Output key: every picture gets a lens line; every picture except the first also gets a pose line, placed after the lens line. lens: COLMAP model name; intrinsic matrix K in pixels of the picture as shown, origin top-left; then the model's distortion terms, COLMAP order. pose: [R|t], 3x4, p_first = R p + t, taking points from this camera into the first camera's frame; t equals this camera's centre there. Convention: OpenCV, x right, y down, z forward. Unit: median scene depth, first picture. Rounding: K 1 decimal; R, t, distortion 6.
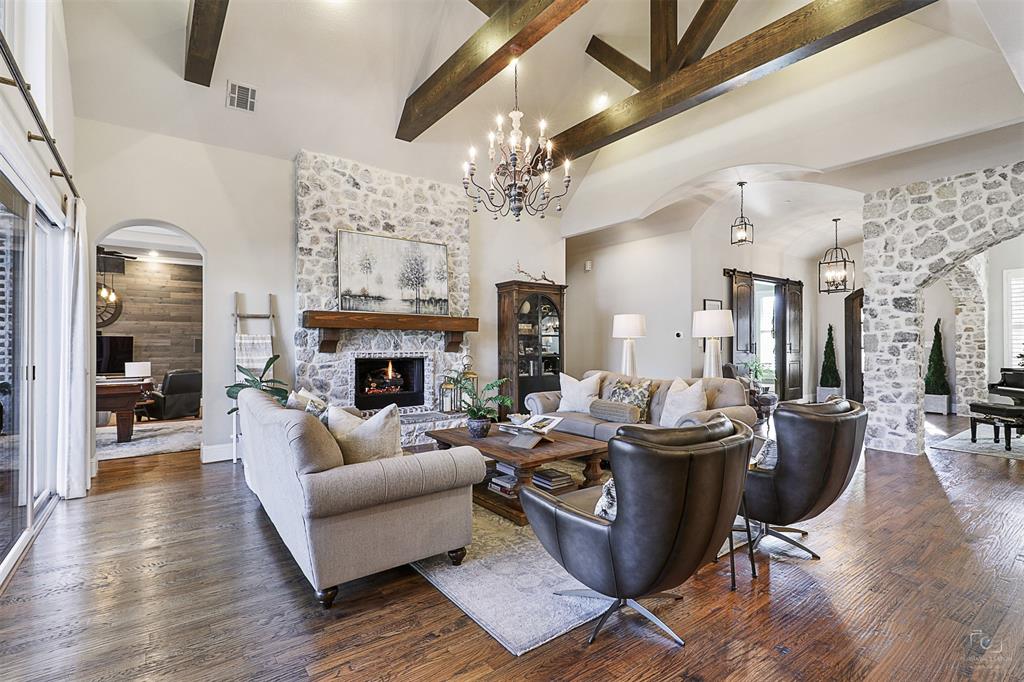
lens RADIAL K [[482.0, 0, 512.4], [0, 482.0, 342.3], [0, 0, 1]] dist [-0.006133, -0.000628]
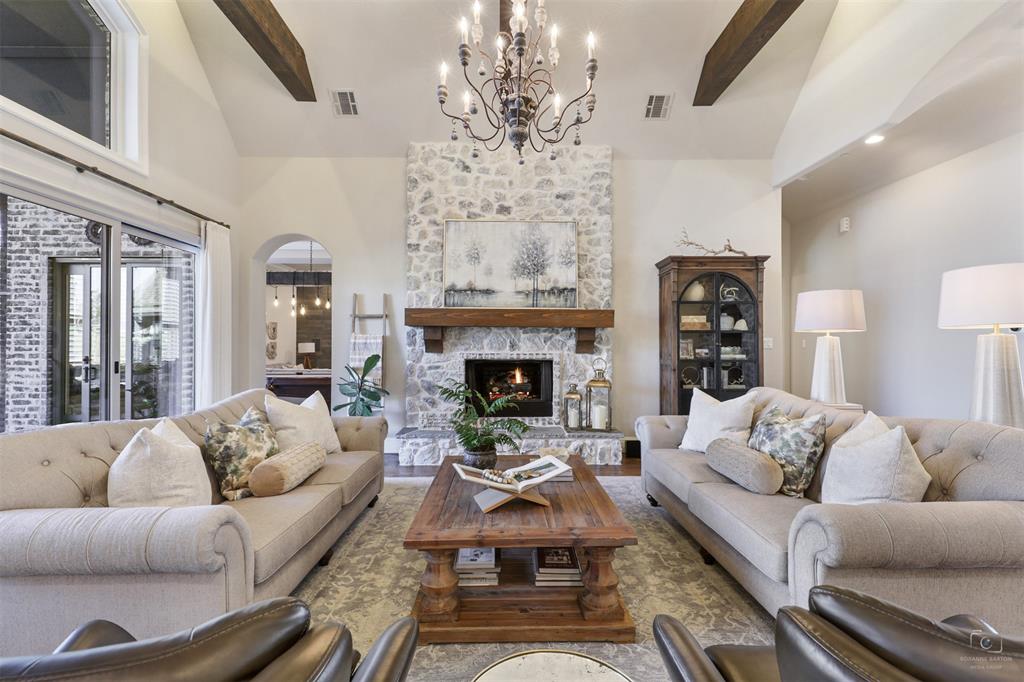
lens RADIAL K [[469.2, 0, 509.4], [0, 469.2, 340.2], [0, 0, 1]] dist [0.006190, -0.000019]
pose [[0.807231, -0.004628, -0.590218, 0.250083], [0.001370, 0.999981, -0.005967, 0.002468], [0.590234, 0.004008, 0.807222, 0.317812]]
